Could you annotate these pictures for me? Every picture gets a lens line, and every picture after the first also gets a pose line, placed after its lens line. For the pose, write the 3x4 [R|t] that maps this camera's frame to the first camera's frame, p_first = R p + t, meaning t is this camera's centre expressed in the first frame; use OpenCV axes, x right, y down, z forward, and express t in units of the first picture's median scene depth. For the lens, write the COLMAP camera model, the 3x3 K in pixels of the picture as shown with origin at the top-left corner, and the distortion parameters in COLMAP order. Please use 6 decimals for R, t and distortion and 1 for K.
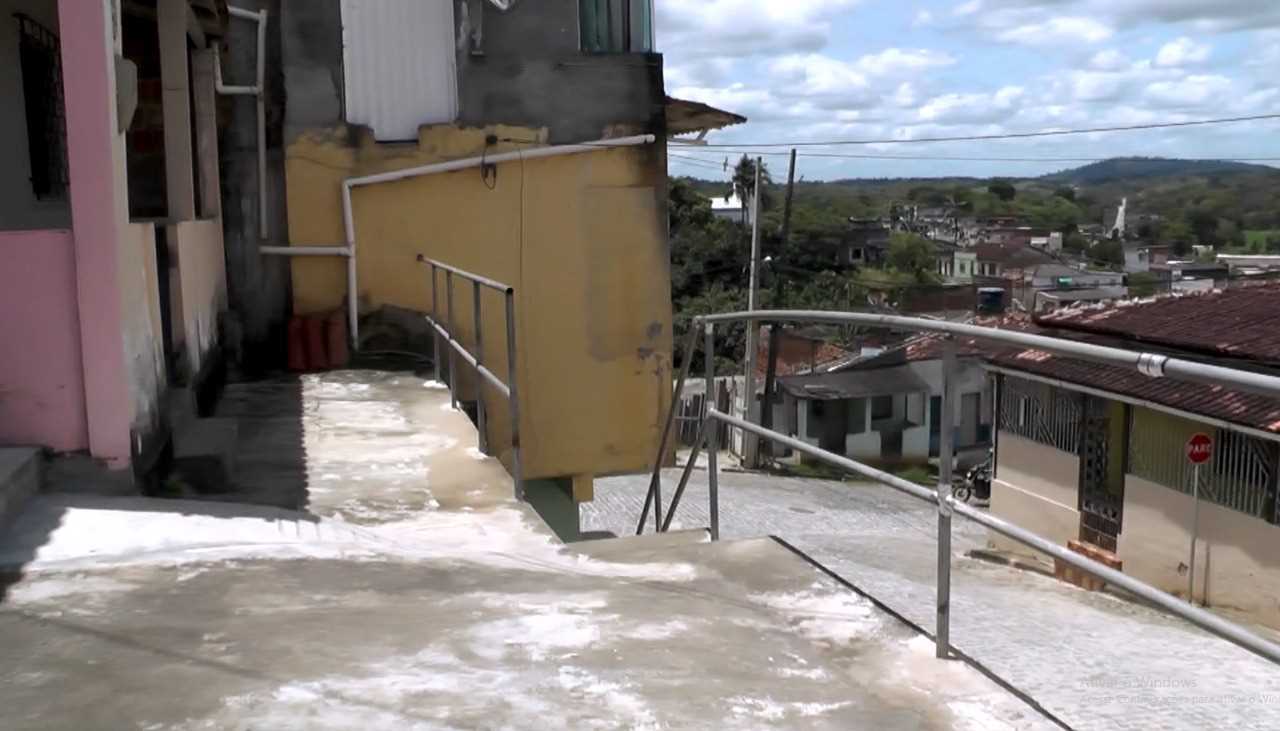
lens RADIAL K [[1202.8, 0, 665.7], [0, 1202.8, 341.8], [0, 0, 1]] dist [-0.071579, 0.000000]
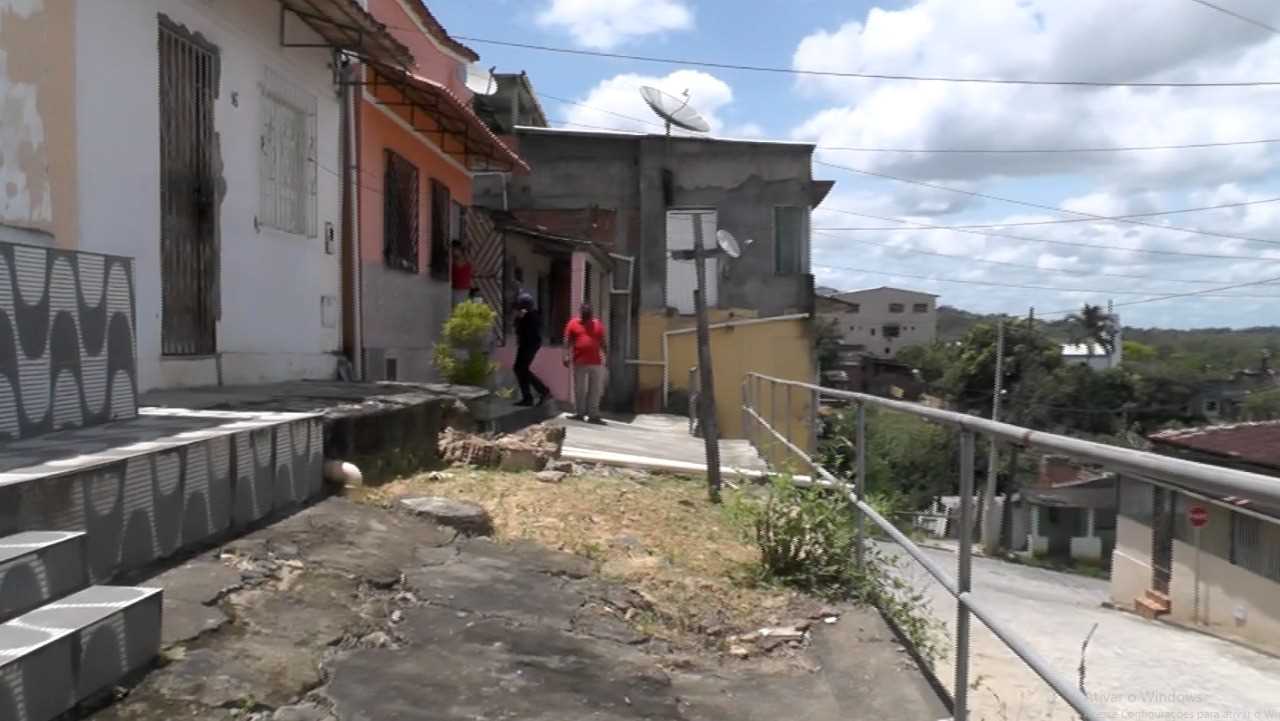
lens RADIAL K [[1161.1, 0, 644.4], [0, 1161.1, 351.6], [0, 0, 1]] dist [0.008971, 0.000000]
pose [[0.945075, 0.030528, -0.325425, 0.390284], [-0.065213, 0.993222, -0.096213, 0.108964], [0.320282, 0.112151, 0.940660, -1.012715]]
